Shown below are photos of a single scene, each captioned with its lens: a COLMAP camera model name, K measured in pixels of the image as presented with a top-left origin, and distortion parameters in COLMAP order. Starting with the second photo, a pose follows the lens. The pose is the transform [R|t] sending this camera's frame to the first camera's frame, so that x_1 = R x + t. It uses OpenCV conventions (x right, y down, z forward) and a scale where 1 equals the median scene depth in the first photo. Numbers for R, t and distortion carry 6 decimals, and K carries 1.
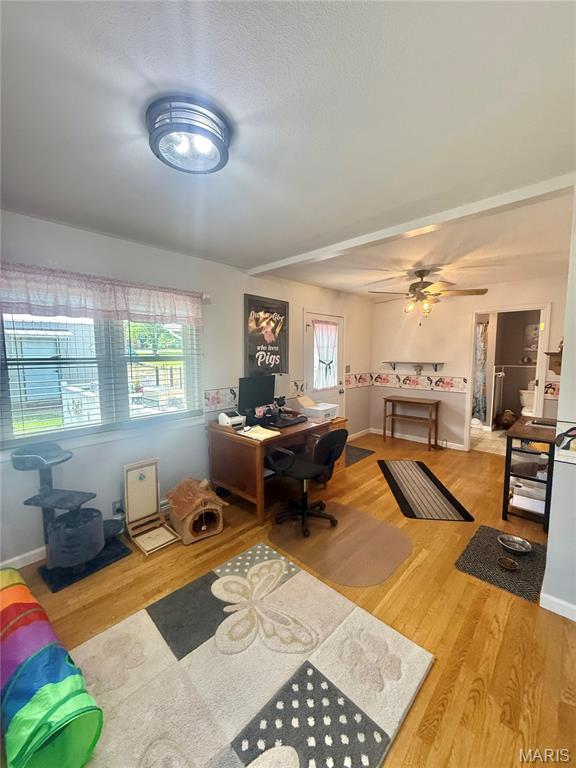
lens RADIAL K [[307.3, 0, 287.5], [0, 307.3, 380.8], [0, 0, 1]] dist [-0.005743, -0.000340]
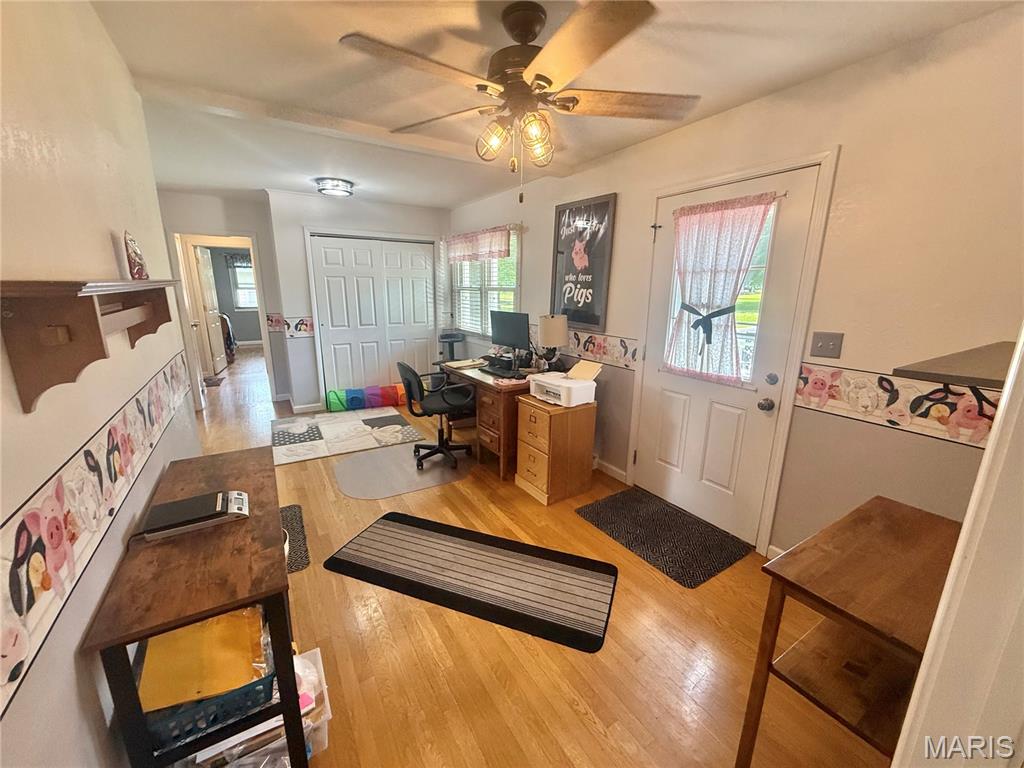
lens RADIAL K [[409.8, 0, 509.6], [0, 409.8, 385.4], [0, 0, 1]] dist [-0.005743, -0.000340]
pose [[-0.255723, 0.229937, -0.939007, 0.879308], [-0.096230, 0.960425, 0.261388, -0.099965], [0.961949, 0.157203, -0.223476, 1.089897]]
